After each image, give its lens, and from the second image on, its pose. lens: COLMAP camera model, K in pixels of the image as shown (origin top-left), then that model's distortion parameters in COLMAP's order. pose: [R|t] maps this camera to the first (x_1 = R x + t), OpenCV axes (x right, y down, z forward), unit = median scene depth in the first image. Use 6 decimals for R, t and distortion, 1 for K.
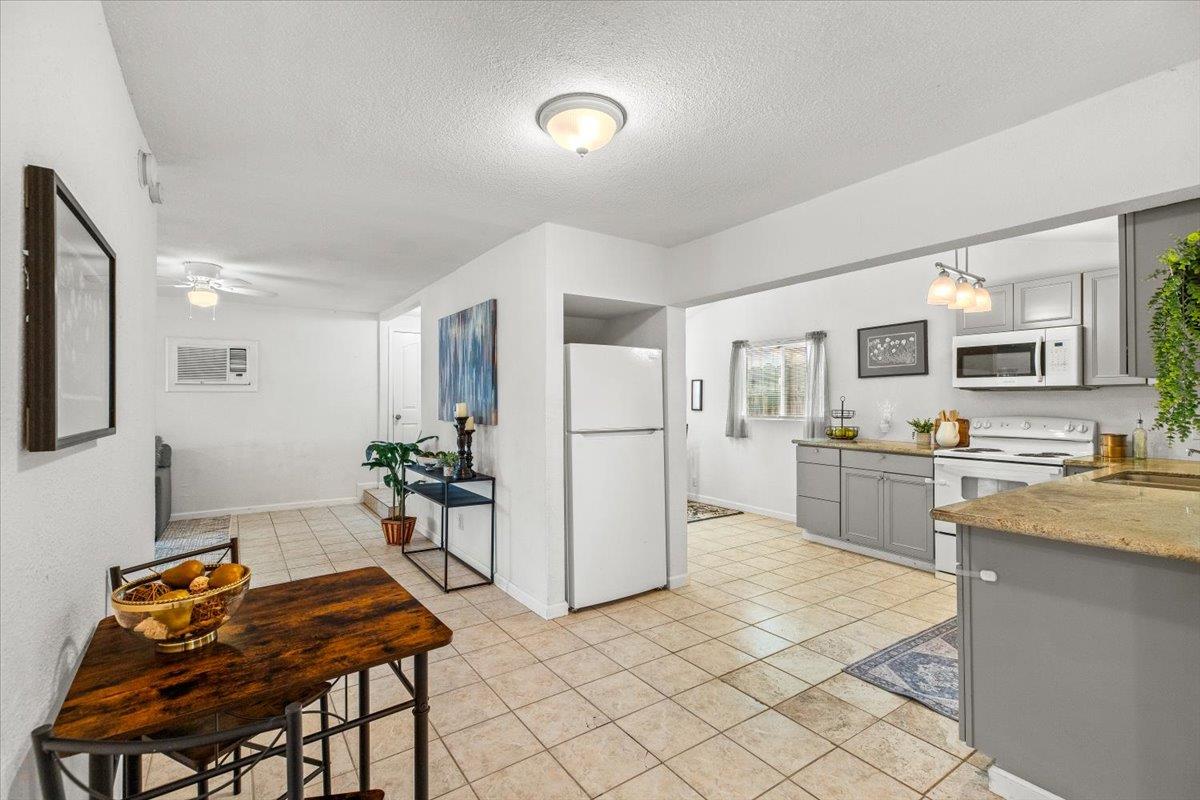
lens RADIAL K [[541.6, 0, 599.1], [0, 541.6, 401.4], [0, 0, 1]] dist [0.002776, 0.000100]
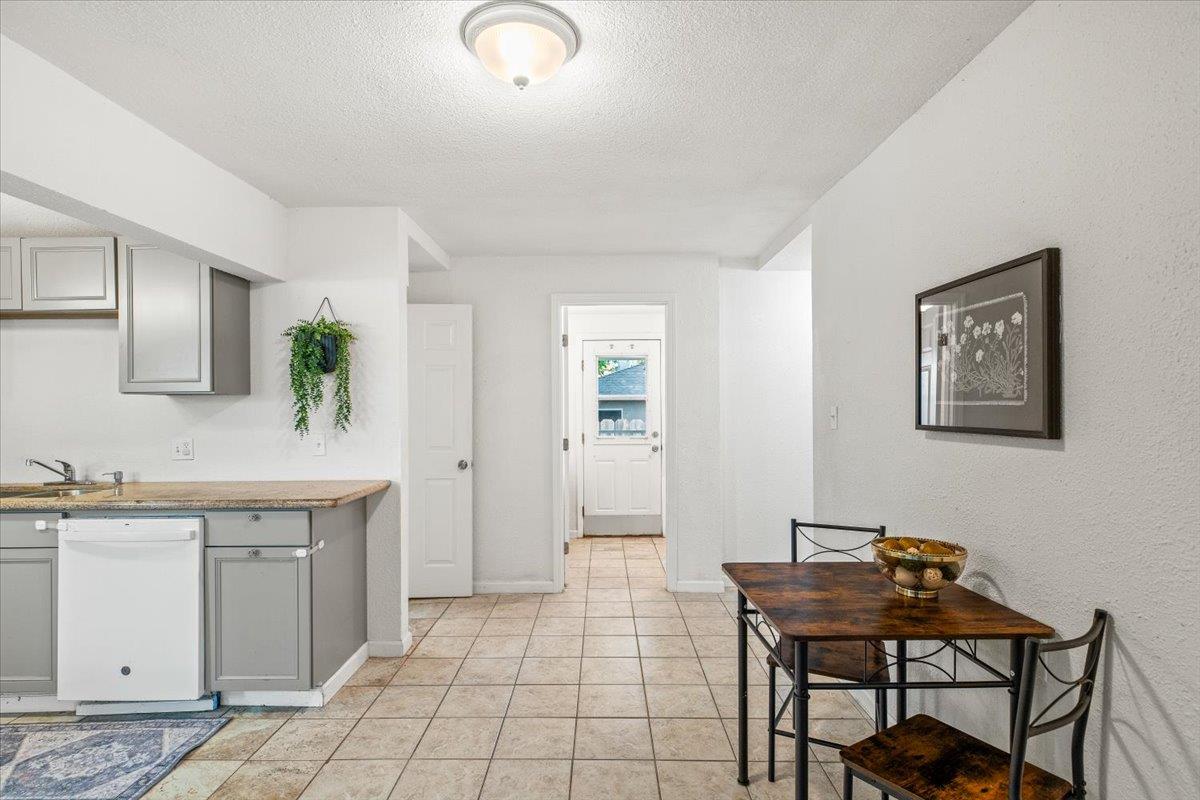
lens RADIAL K [[601.0, 0, 593.0], [0, 601.0, 403.5], [0, 0, 1]] dist [-0.002154, -0.001139]
pose [[-0.818067, 0.012237, 0.574992, -0.292528], [0.010708, 0.999924, -0.006046, -0.001359], [-0.575023, 0.001211, -0.818136, 0.798757]]
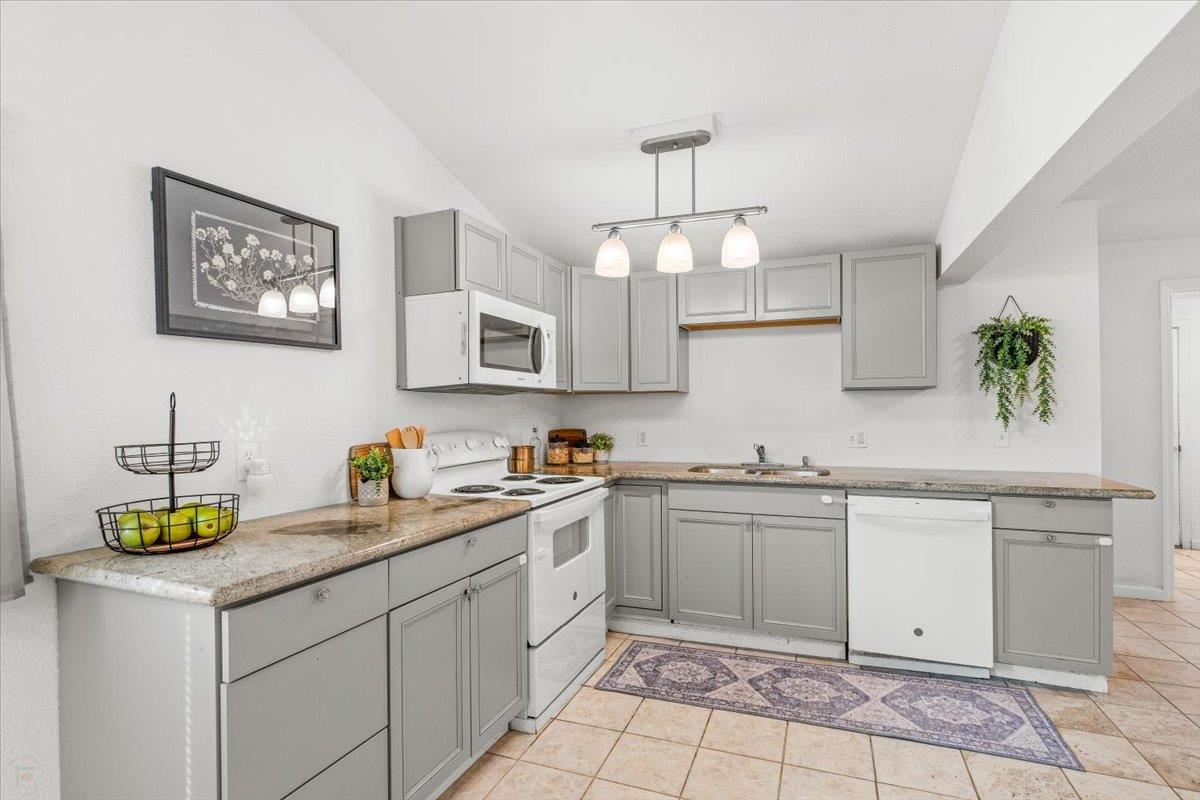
lens RADIAL K [[560.8, 0, 599.9], [0, 560.8, 405.3], [0, 0, 1]] dist [-0.002406, -0.000394]
pose [[-0.558967, 0.008932, 0.829142, 0.116212], [0.008307, 0.999952, -0.005171, 0.000186], [-0.829148, 0.003997, -0.559014, 1.237308]]
